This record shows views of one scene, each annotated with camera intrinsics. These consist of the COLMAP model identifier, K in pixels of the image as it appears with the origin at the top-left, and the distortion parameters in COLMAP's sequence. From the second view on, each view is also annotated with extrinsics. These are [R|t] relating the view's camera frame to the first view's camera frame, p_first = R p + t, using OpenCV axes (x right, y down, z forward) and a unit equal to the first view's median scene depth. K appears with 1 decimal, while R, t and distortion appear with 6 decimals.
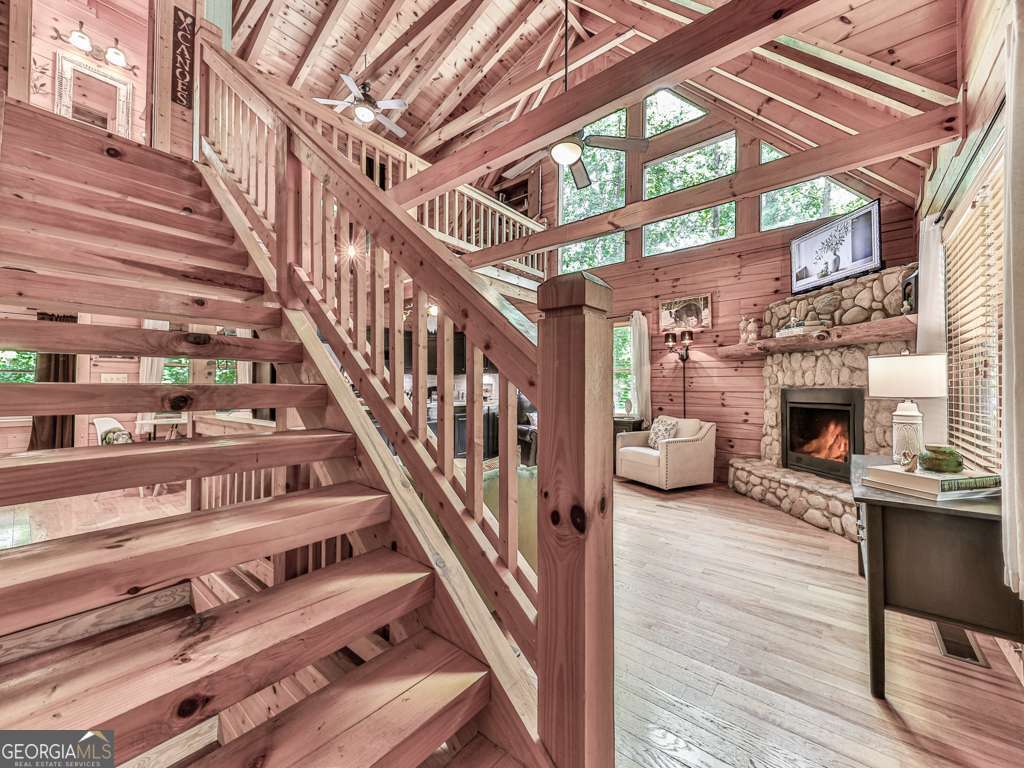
lens RADIAL K [[410.4, 0, 509.8], [0, 410.4, 385.6], [0, 0, 1]] dist [0.001777, -0.001784]
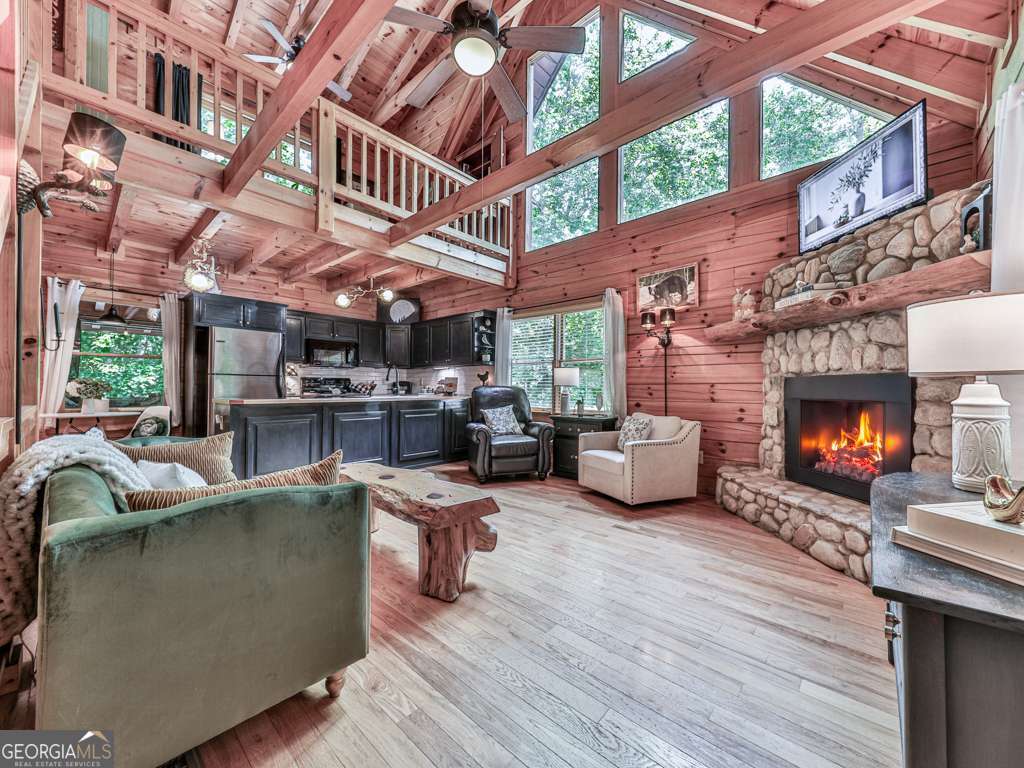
lens RADIAL K [[394.0, 0, 504.8], [0, 394.0, 389.5], [0, 0, 1]] dist [0.001939, -0.001161]
pose [[0.997251, 0.001260, -0.074087, 0.183928], [-0.000911, 0.999988, 0.004754, 0.025914], [0.074092, -0.004673, 0.997240, 0.212959]]
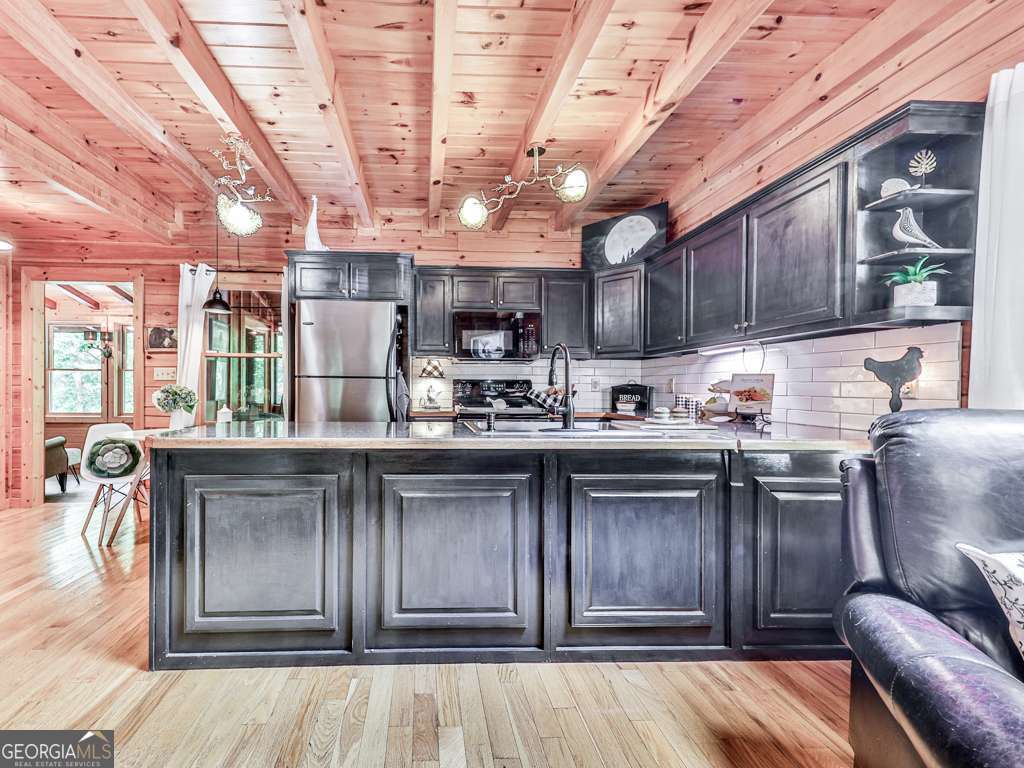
lens RADIAL K [[410.4, 0, 472.5], [0, 410.4, 390.2], [0, 0, 1]] dist [0.001777, -0.001784]
pose [[0.706254, 0.005186, -0.707939, 0.030396], [-0.002190, 0.999984, 0.005141, 0.010646], [0.707955, -0.002081, 0.706255, 0.878193]]
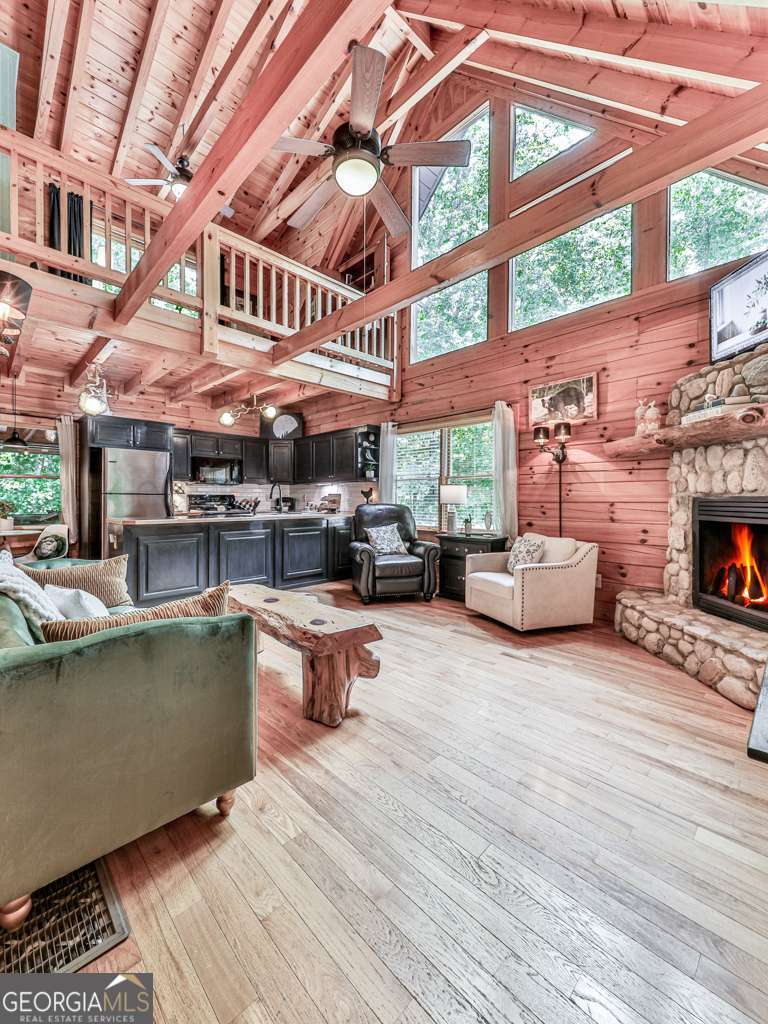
lens RADIAL K [[410.4, 0, 356.0], [0, 410.4, 505.0], [0, 0, 1]] dist [0.001777, -0.001784]
pose [[0.987364, -0.000239, -0.158470, 0.189561], [0.003182, 0.999827, 0.018320, 0.005162], [0.158438, -0.018592, 0.987194, 0.196320]]
